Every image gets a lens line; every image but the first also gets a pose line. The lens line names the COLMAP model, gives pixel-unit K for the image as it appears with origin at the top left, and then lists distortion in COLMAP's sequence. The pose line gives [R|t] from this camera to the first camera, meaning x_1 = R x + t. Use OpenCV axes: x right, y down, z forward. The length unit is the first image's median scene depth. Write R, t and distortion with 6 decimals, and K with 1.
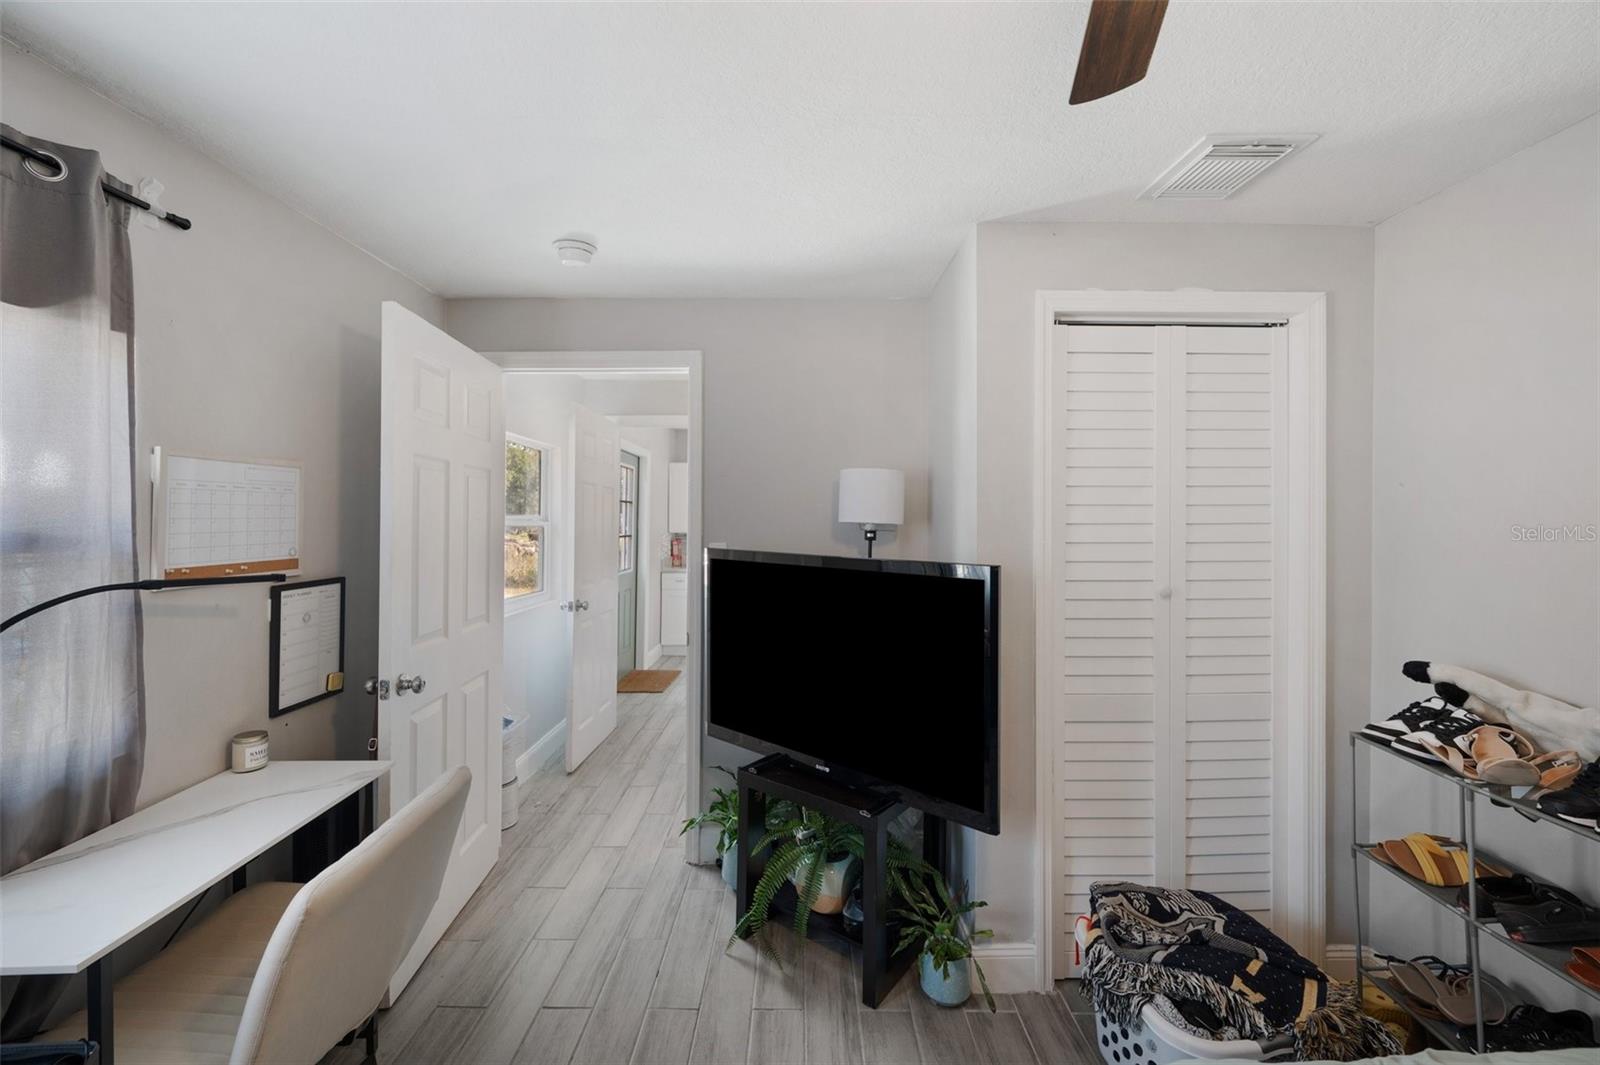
lens RADIAL K [[640.5, 0, 800.0], [0, 640.5, 520.5], [0, 0, 1]] dist [-0.000465, 0.000052]
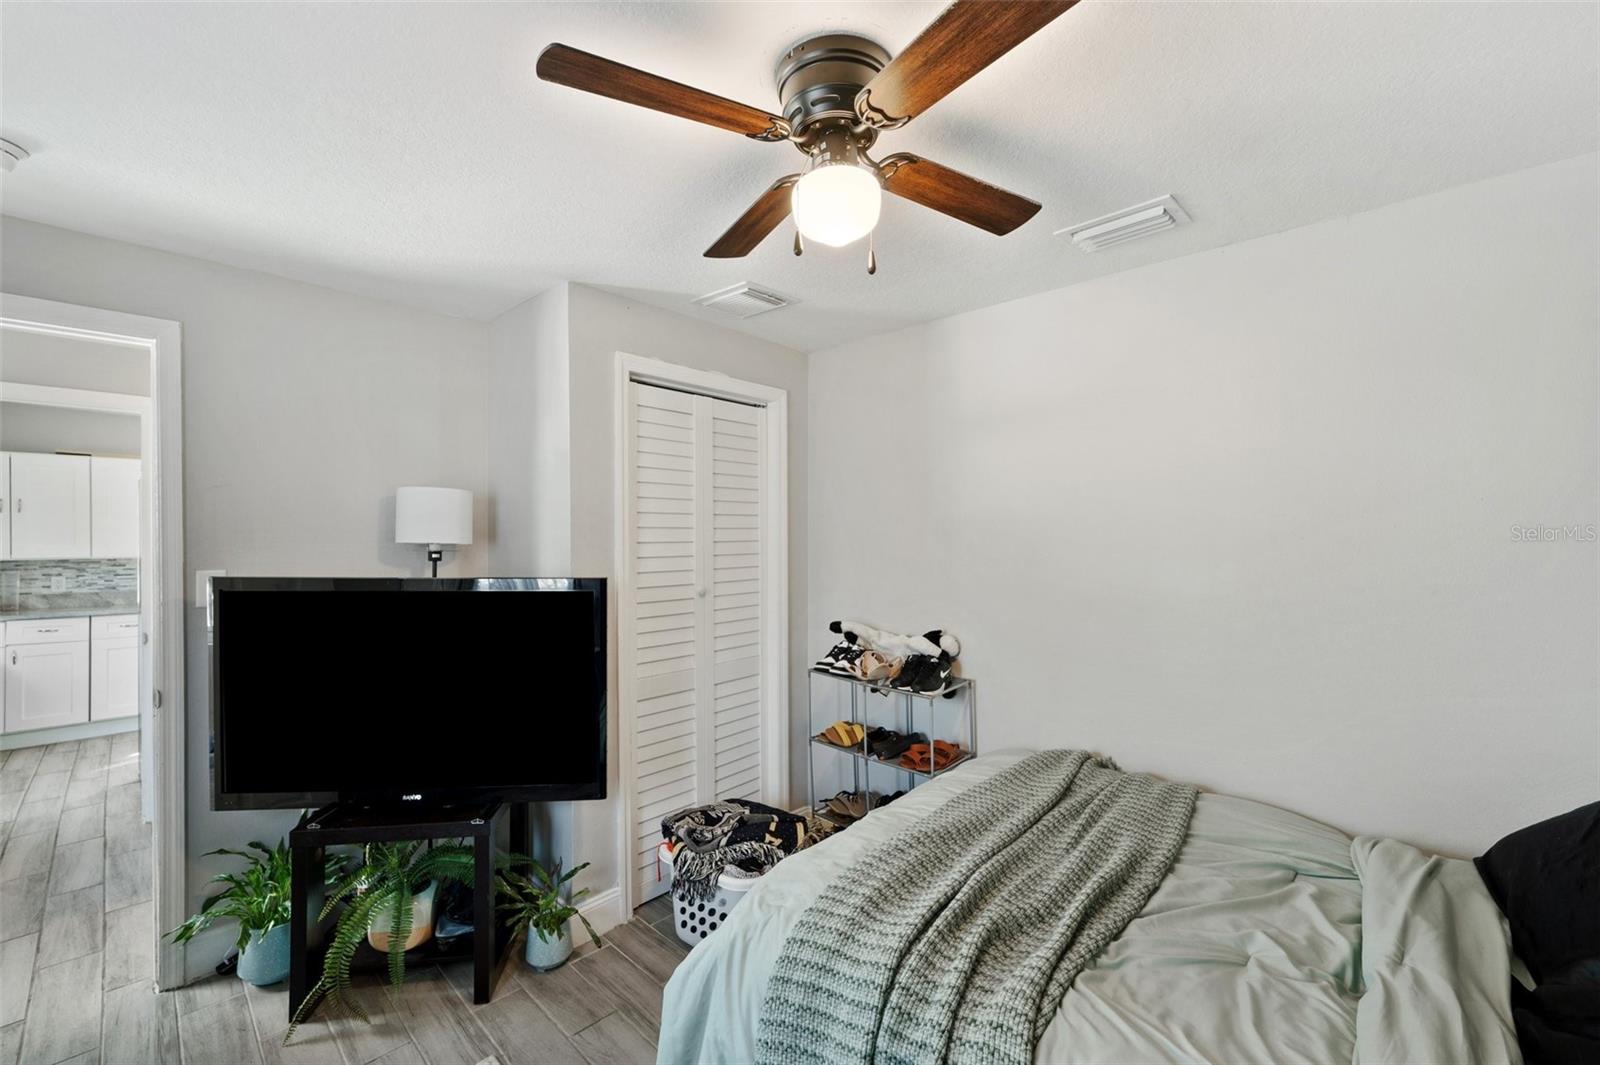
lens RADIAL K [[632.2, 0, 796.2], [0, 632.2, 540.6], [0, 0, 1]] dist [-0.000857, -0.000196]
pose [[0.706440, -0.007550, 0.707733, -0.277813], [0.004333, 0.999970, 0.006343, -0.005780], [-0.707760, -0.001414, 0.706451, -0.104209]]
